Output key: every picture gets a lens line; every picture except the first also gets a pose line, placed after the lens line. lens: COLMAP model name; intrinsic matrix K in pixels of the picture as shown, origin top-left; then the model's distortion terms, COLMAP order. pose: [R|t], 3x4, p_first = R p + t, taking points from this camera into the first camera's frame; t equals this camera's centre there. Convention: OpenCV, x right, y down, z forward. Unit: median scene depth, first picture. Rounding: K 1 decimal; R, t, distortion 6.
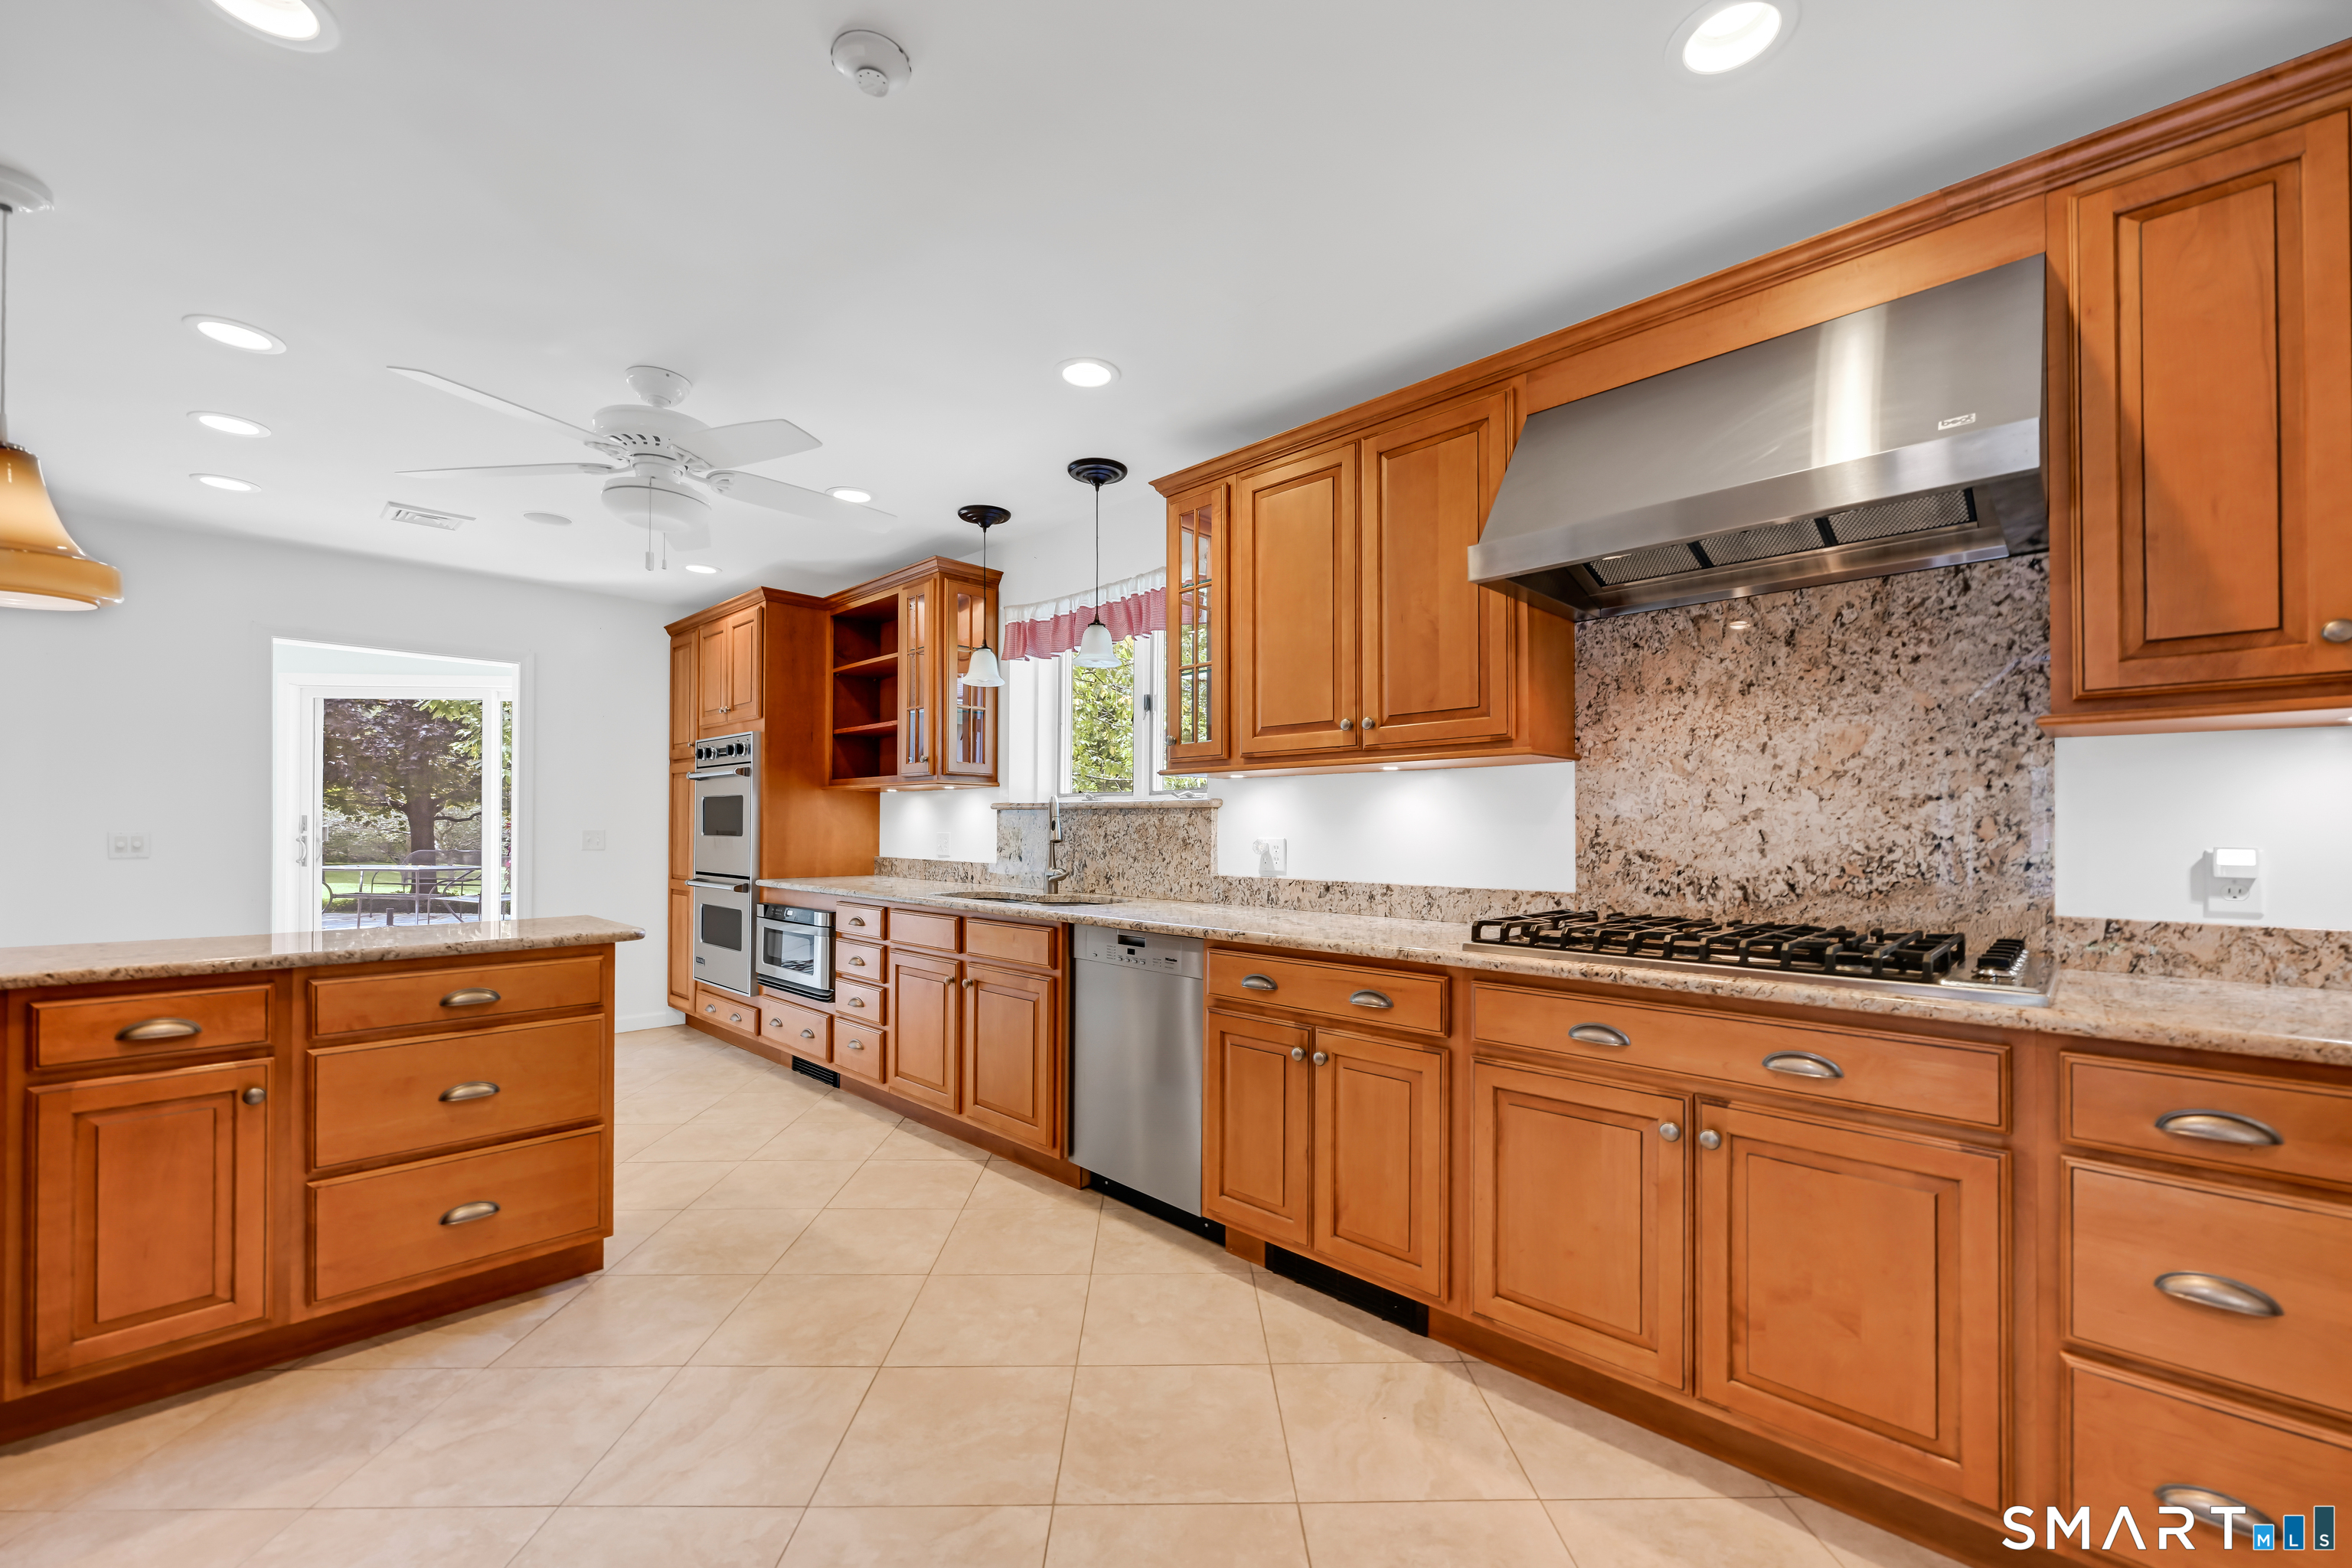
lens RADIAL K [[949.5, 0, 1178.5], [0, 949.5, 812.2], [0, 0, 1]] dist [0.007972, 0.000051]
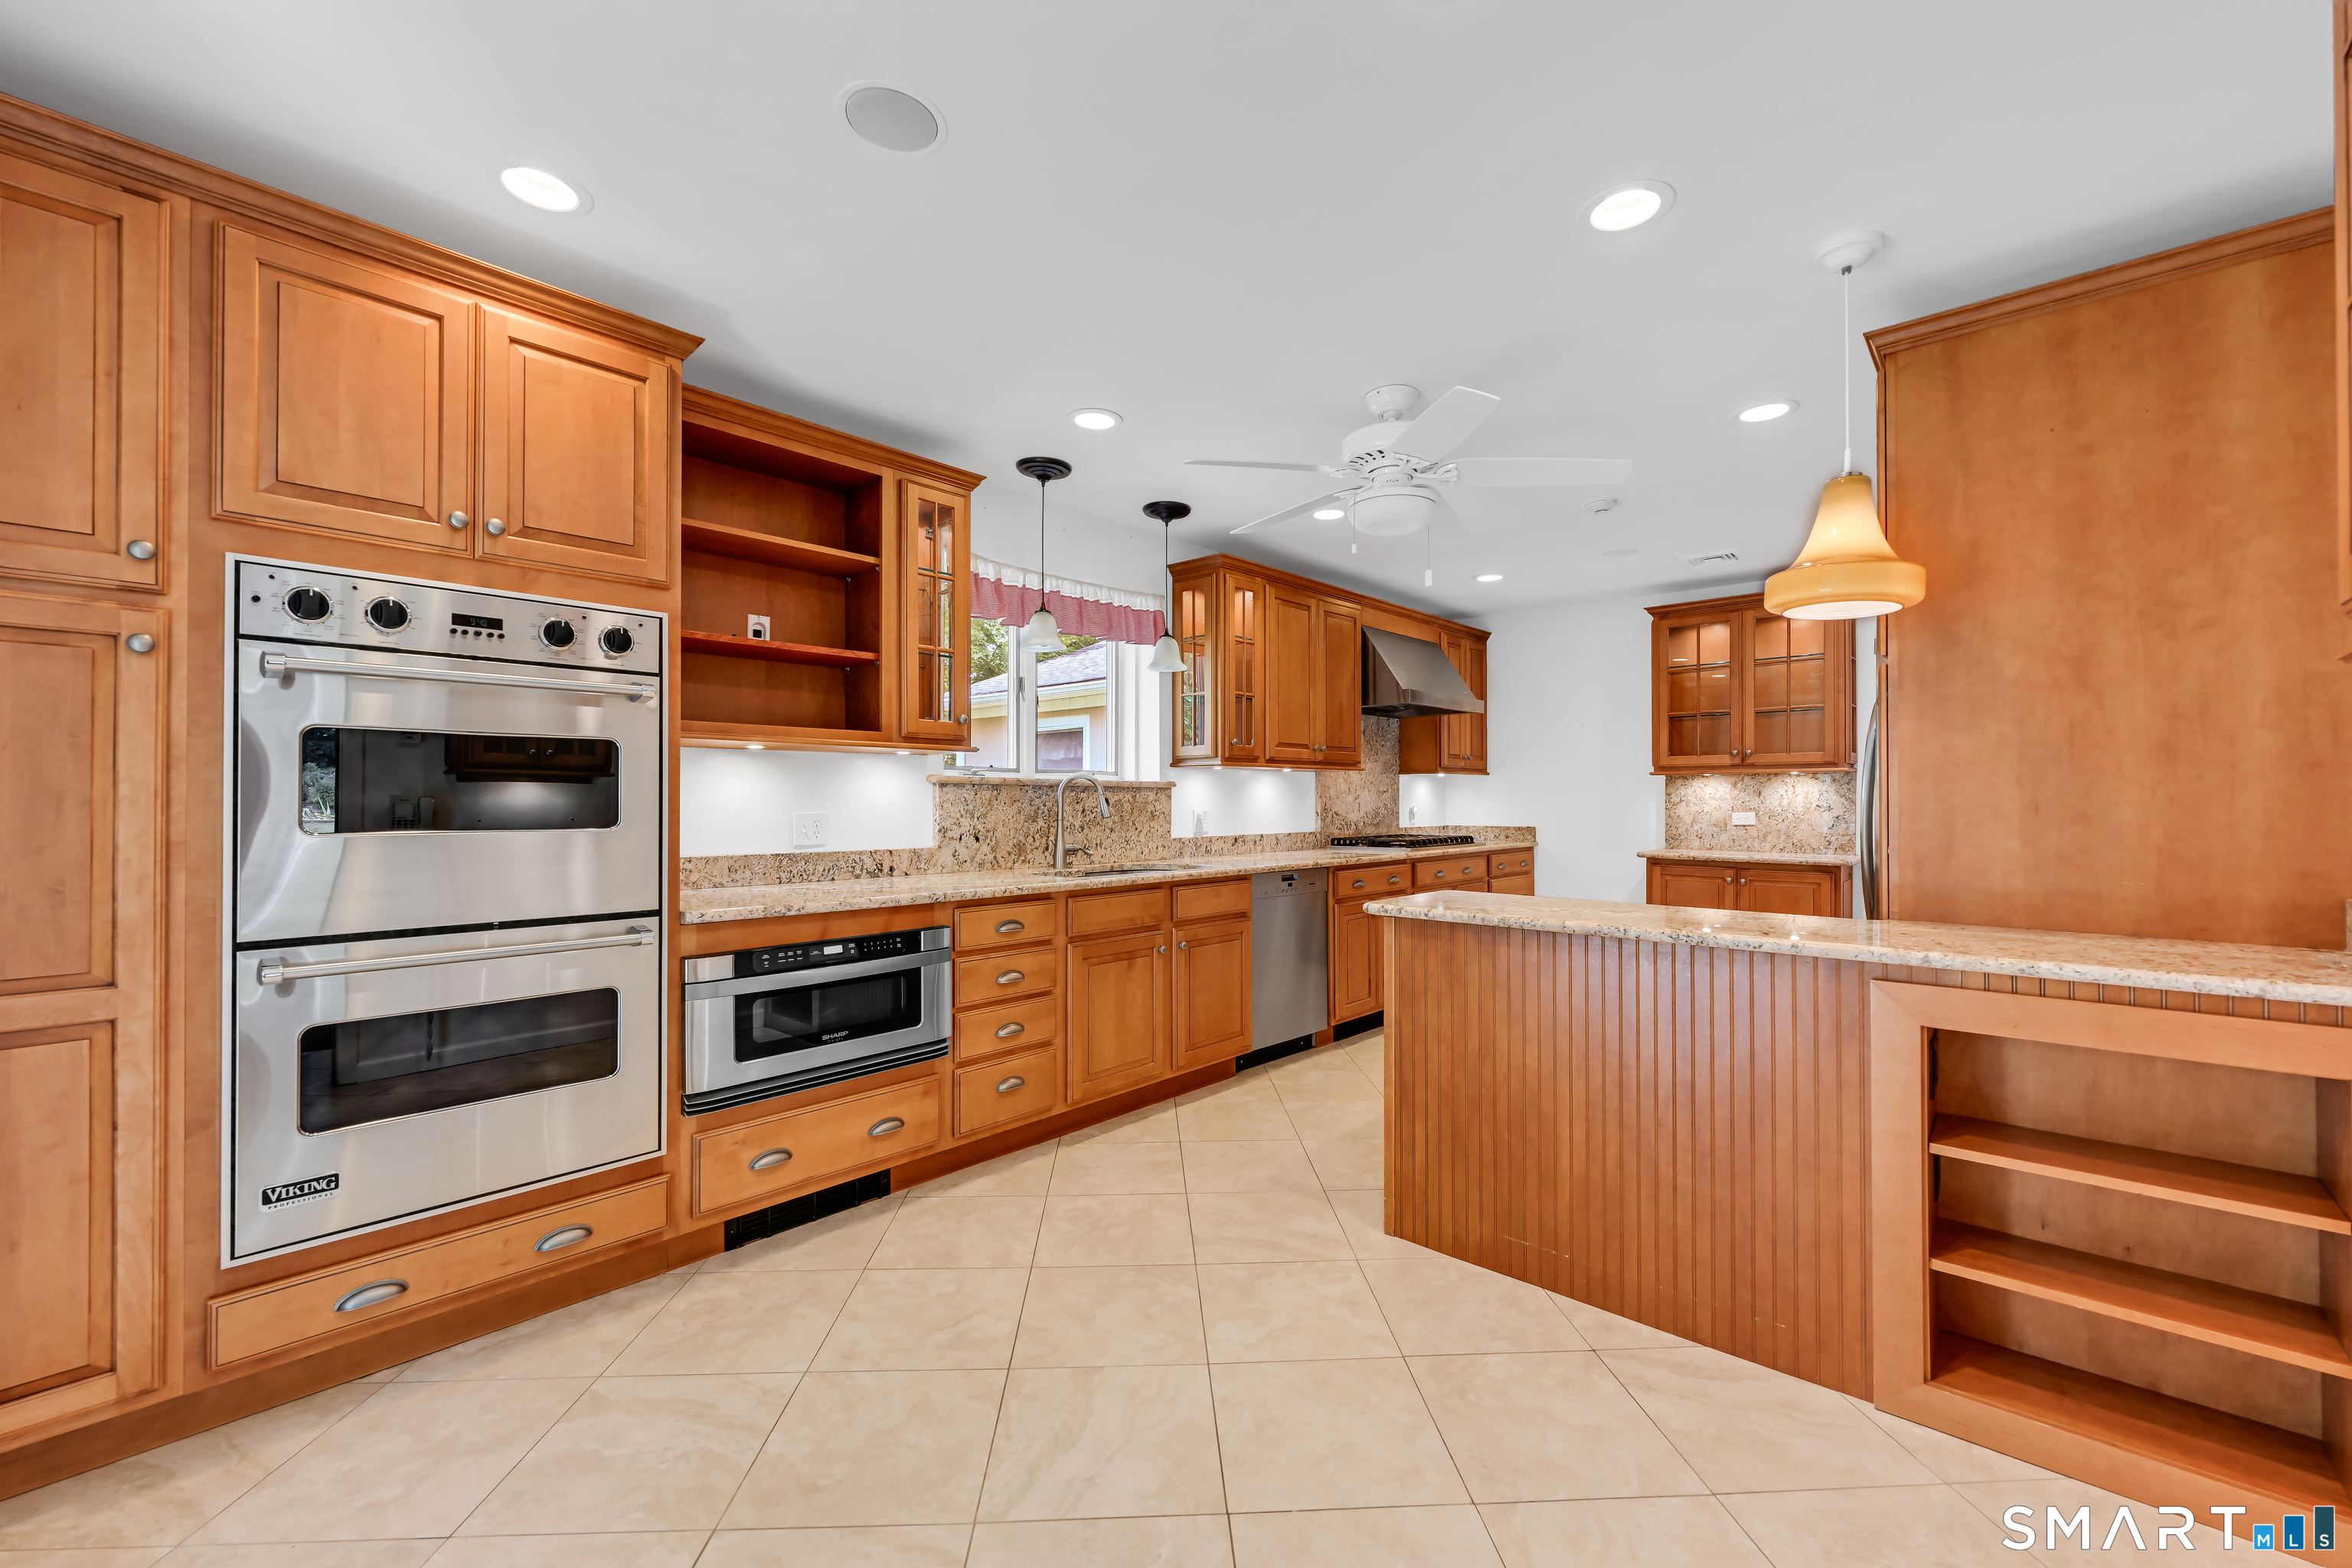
lens RADIAL K [[963.9, 0, 1136.4], [0, 963.9, 784.2], [0, 0, 1]] dist [0.006932, 0.000207]
pose [[-0.012853, 0.014509, 0.999812, -1.292013], [-0.013281, 0.999804, -0.014679, 0.010082], [-0.999829, -0.013467, -0.012657, 1.031944]]
